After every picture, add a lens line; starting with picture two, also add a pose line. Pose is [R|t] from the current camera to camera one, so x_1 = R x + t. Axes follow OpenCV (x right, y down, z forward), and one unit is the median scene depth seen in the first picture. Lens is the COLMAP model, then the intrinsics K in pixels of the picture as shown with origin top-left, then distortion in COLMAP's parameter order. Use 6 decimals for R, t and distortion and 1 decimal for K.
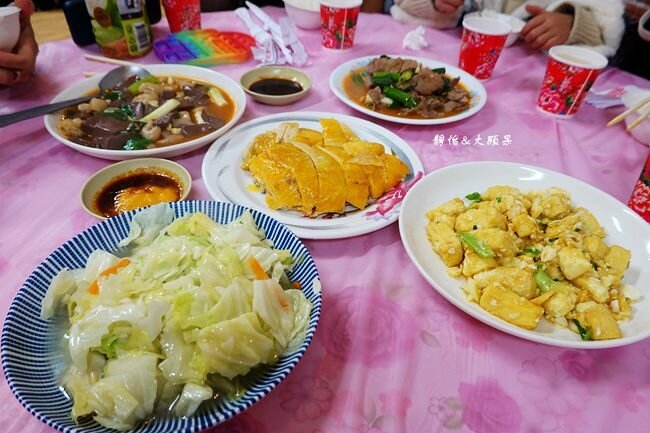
lens RADIAL K [[474.6, 0, 323.5], [0, 474.6, 214.9], [0, 0, 1]] dist [-0.000773, -0.003390]
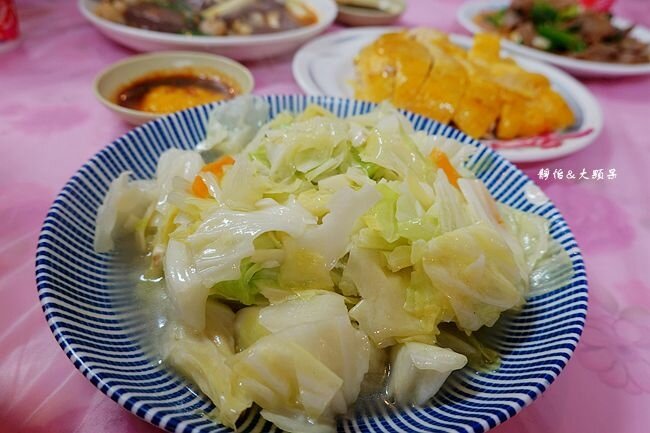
lens RADIAL K [[474.6, 0, 322.9], [0, 474.6, 213.6], [0, 0, 1]] dist [-0.000773, -0.003390]
pose [[0.995694, -0.026882, 0.088720, -0.371995], [0.028507, 0.999447, -0.017099, 0.188853], [-0.088211, 0.019555, 0.995910, 0.413052]]
